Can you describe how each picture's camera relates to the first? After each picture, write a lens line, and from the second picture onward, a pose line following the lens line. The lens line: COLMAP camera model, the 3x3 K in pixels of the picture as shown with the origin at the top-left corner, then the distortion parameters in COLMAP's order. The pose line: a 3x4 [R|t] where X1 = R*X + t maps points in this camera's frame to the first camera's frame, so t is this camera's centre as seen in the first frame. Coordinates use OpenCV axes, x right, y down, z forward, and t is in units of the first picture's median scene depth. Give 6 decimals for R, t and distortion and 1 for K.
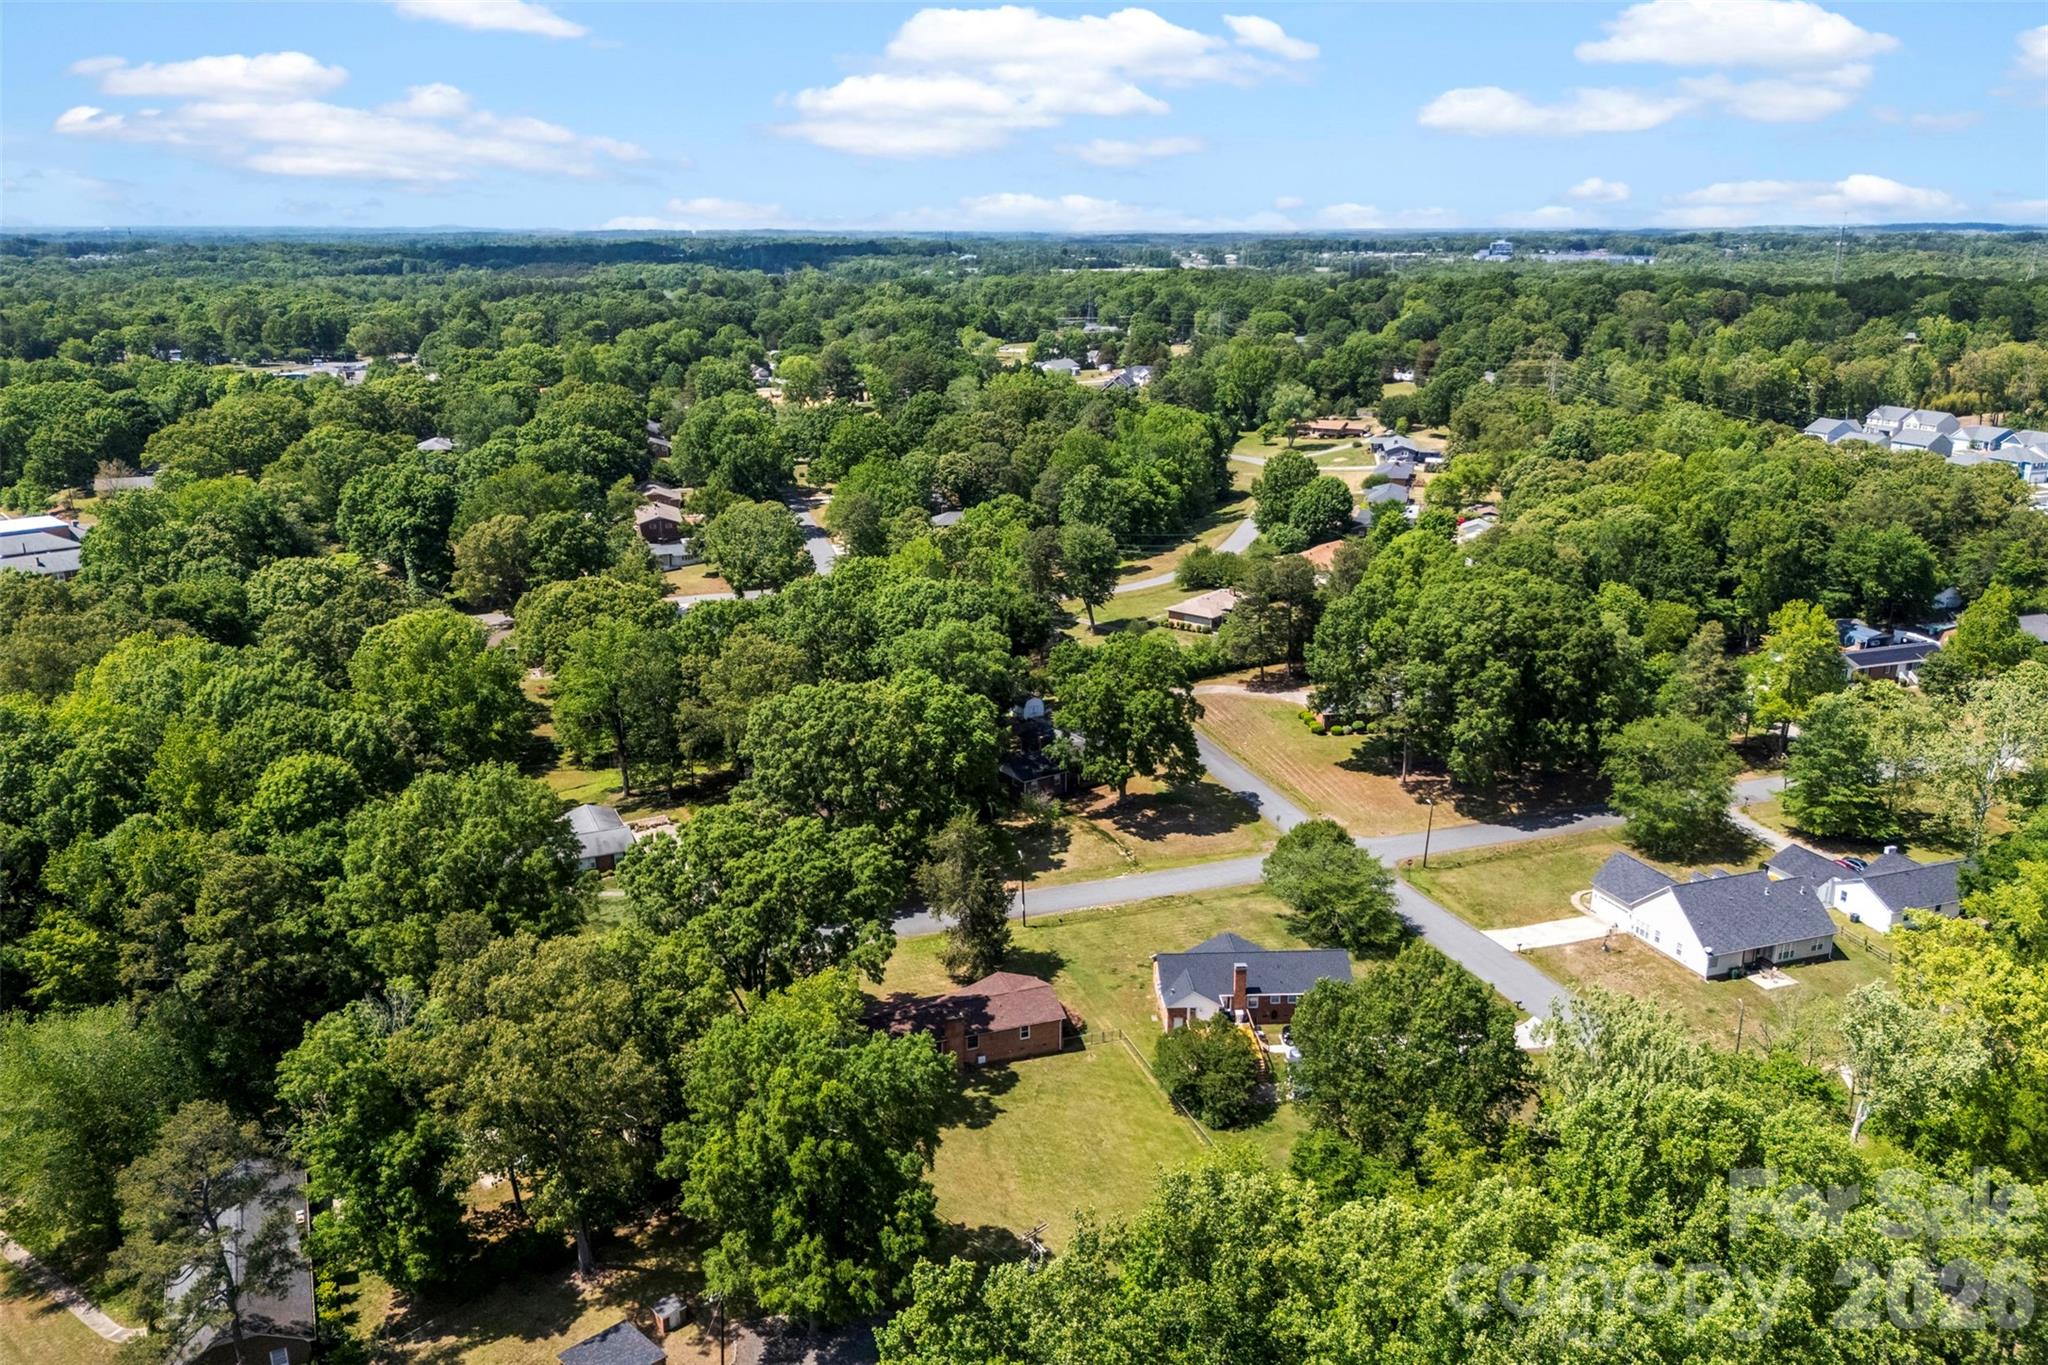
lens RADIAL K [[1529.1, 0, 996.0], [0, 1529.1, 650.1], [0, 0, 1]] dist [0.086249, -0.096025]
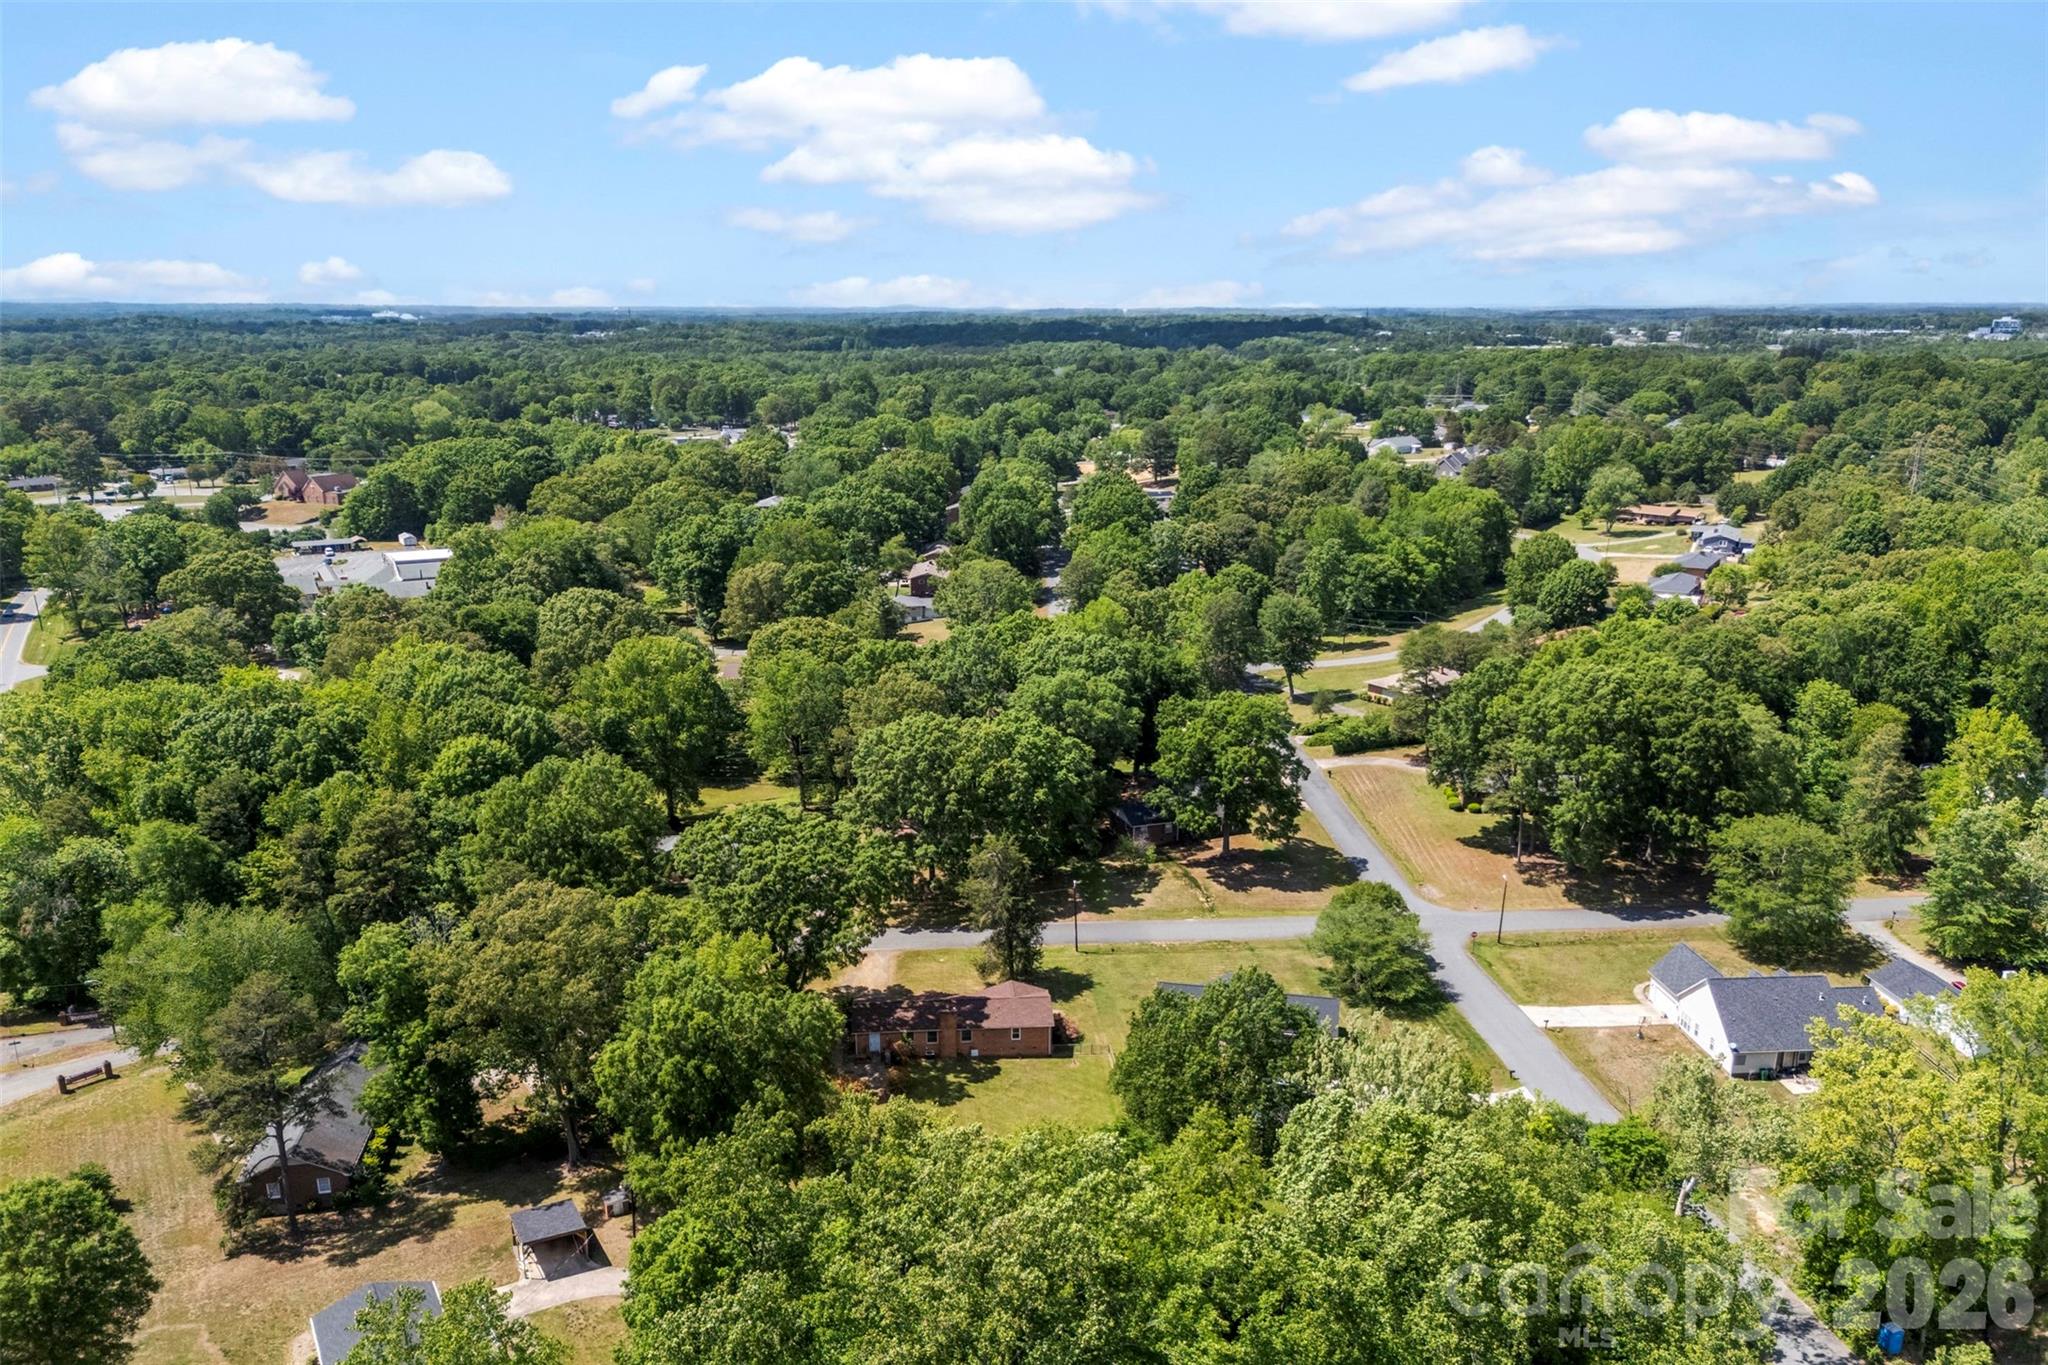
lens RADIAL K [[1548.4, 0, 1028.4], [0, 1548.4, 714.0], [0, 0, 1]] dist [0.095351, -0.118293]
pose [[0.962209, 0.069218, -0.263369, 0.231908], [-0.072148, 0.997393, -0.001458, 0.015544], [0.262581, 0.020405, 0.964694, -0.060142]]
